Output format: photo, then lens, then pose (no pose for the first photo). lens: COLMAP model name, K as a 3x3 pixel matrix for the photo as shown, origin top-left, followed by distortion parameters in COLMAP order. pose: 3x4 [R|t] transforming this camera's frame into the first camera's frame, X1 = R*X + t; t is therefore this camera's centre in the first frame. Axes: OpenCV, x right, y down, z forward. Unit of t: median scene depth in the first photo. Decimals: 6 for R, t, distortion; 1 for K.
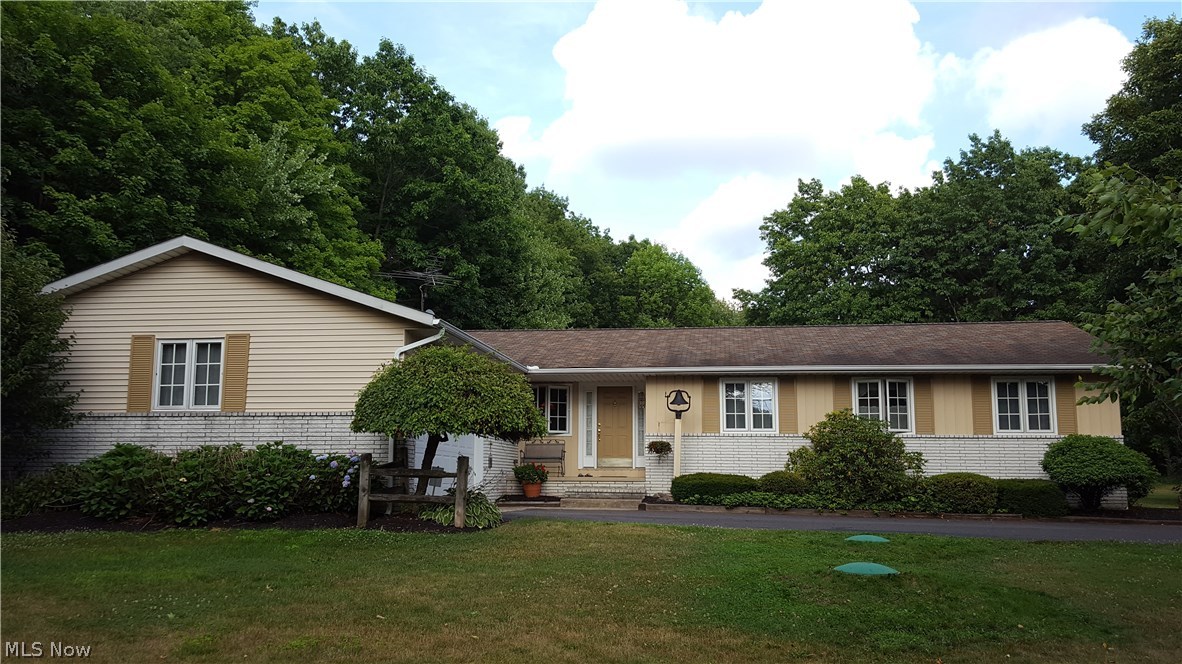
lens RADIAL K [[878.1, 0, 590.7], [0, 878.1, 349.6], [0, 0, 1]] dist [0.133584, -0.200761]
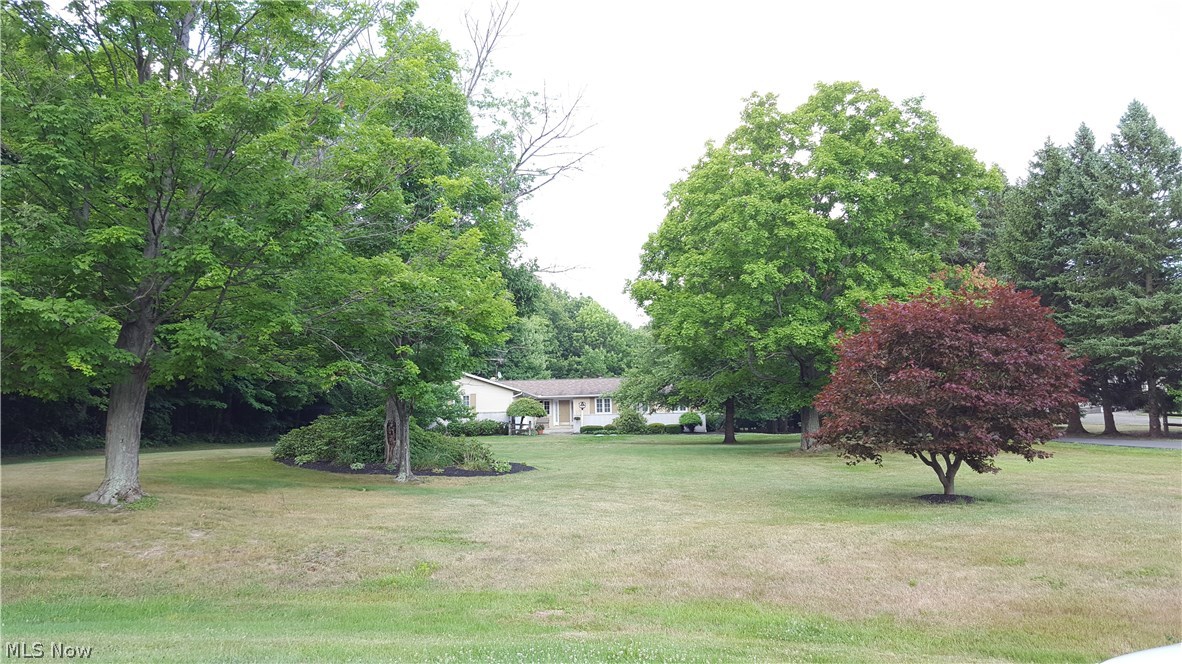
lens RADIAL K [[878.1, 0, 590.7], [0, 878.1, 349.6], [0, 0, 1]] dist [0.133584, -0.200761]
pose [[0.999258, -0.016206, 0.034938, 0.016105], [0.015119, 0.999400, 0.031154, -0.261576], [-0.035422, -0.030603, 0.998904, -2.405642]]
